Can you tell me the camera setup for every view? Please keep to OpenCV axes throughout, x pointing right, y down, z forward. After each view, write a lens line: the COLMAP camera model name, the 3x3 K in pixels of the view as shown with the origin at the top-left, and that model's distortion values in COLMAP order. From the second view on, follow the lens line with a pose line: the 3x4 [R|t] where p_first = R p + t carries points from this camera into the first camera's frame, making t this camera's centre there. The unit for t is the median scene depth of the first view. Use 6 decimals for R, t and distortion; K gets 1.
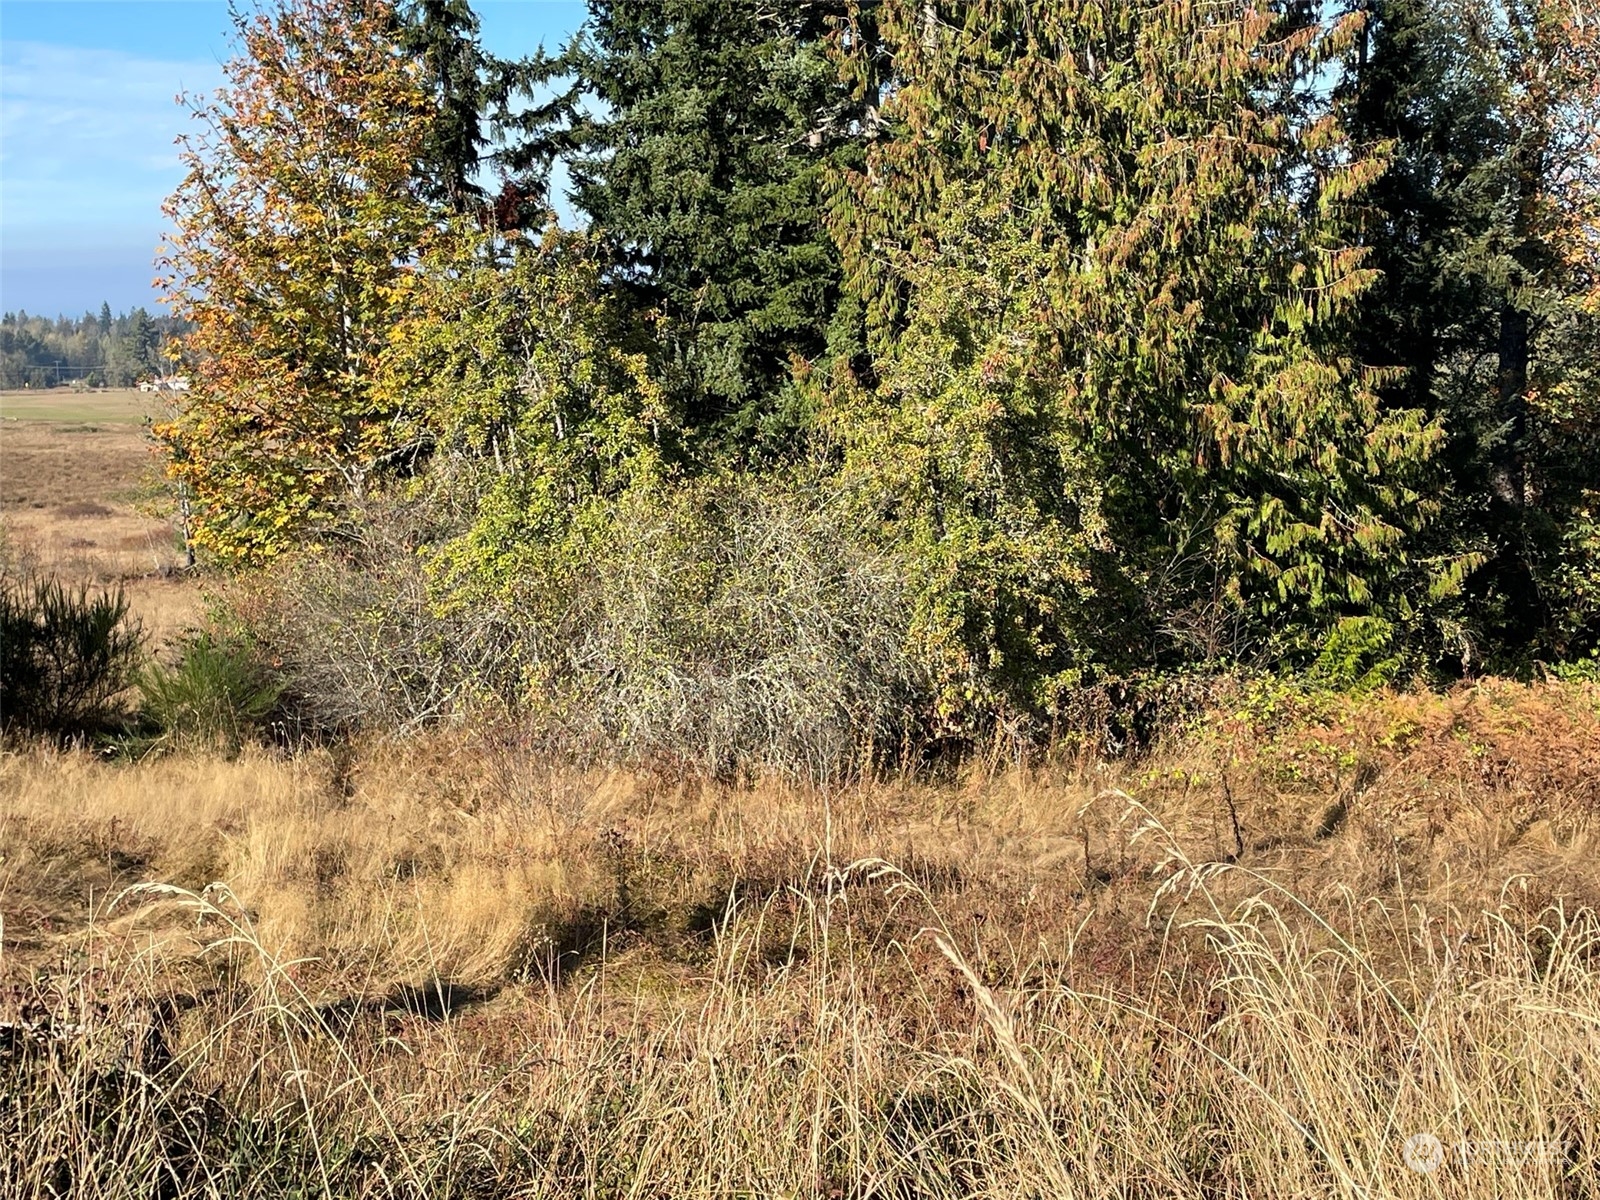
lens RADIAL K [[2170.4, 0, 790.2], [0, 2170.4, 606.5], [0, 0, 1]] dist [0.088893, 0.000000]
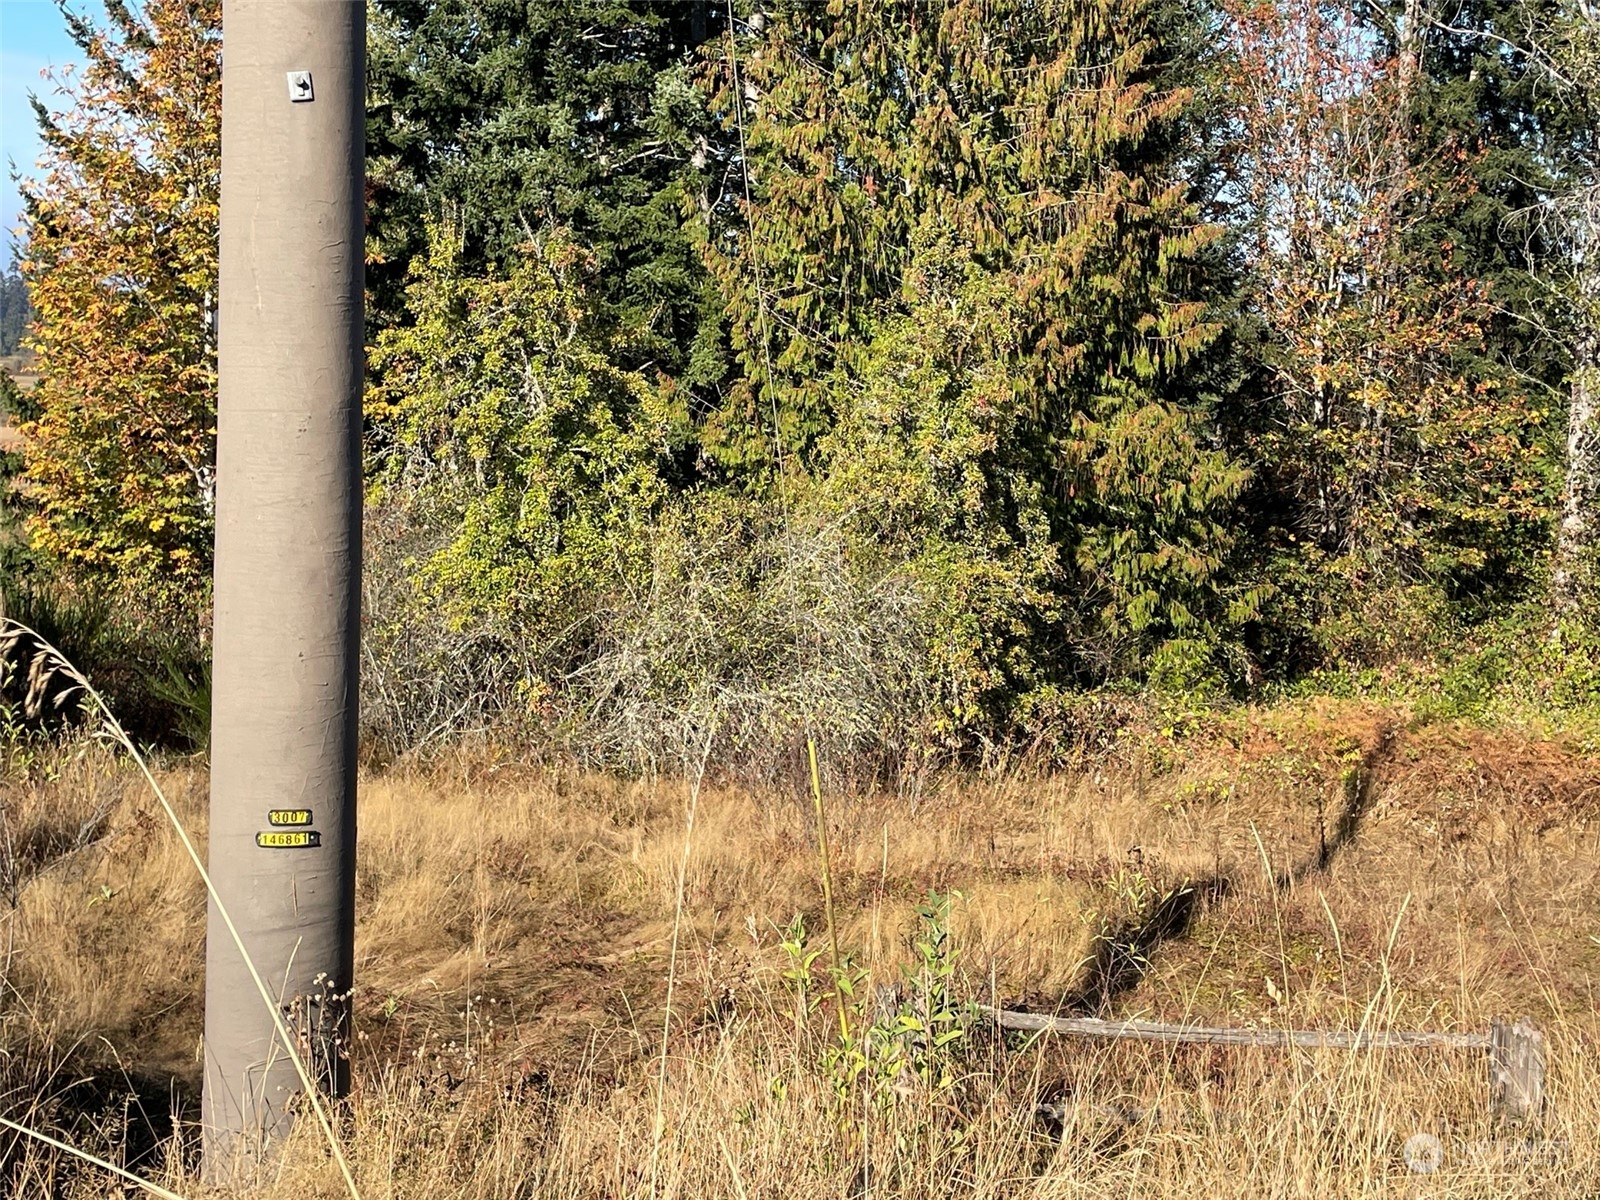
lens RADIAL K [[2170.4, 0, 798.0], [0, 2170.4, 587.9], [0, 0, 1]] dist [0.088893, 0.000000]
pose [[0.965325, 0.021582, 0.260159, -0.209194], [-0.018572, 0.999729, -0.014023, -0.002594], [-0.260391, 0.008705, 0.965464, 0.000513]]
